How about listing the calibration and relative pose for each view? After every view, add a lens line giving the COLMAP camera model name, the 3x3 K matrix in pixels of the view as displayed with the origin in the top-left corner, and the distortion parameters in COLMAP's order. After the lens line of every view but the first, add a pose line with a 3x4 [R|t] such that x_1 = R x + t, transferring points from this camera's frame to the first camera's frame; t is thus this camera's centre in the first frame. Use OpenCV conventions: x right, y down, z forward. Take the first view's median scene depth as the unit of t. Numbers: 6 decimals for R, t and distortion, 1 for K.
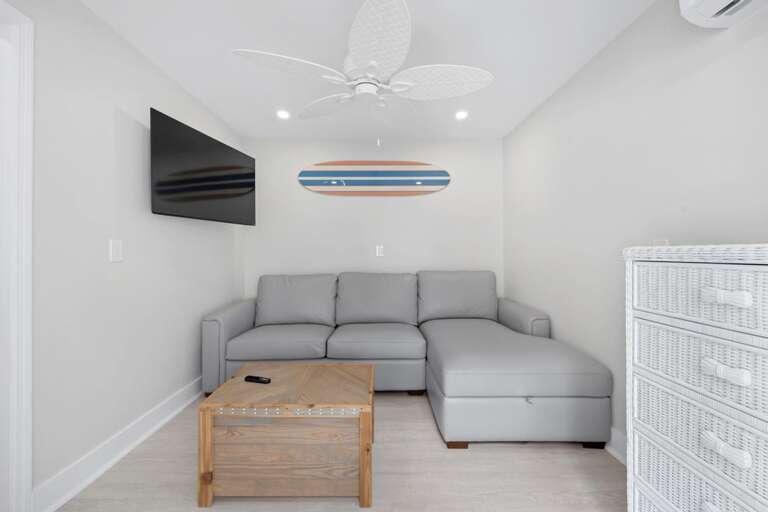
lens RADIAL K [[304.5, 0, 380.5], [0, 304.5, 255.4], [0, 0, 1]] dist [0.001642, 0.000169]
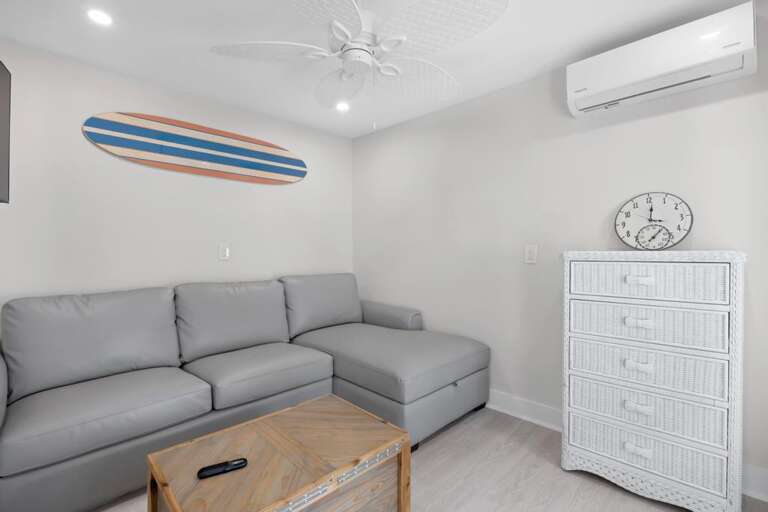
lens RADIAL K [[339.7, 0, 381.1], [0, 339.7, 254.4], [0, 0, 1]] dist [-0.021632, 0.000381]
pose [[0.723831, -0.002974, 0.689971, -0.423379], [0.005954, 0.999980, -0.001936, -0.007240], [-0.689952, 0.005509, 0.723834, 0.201866]]
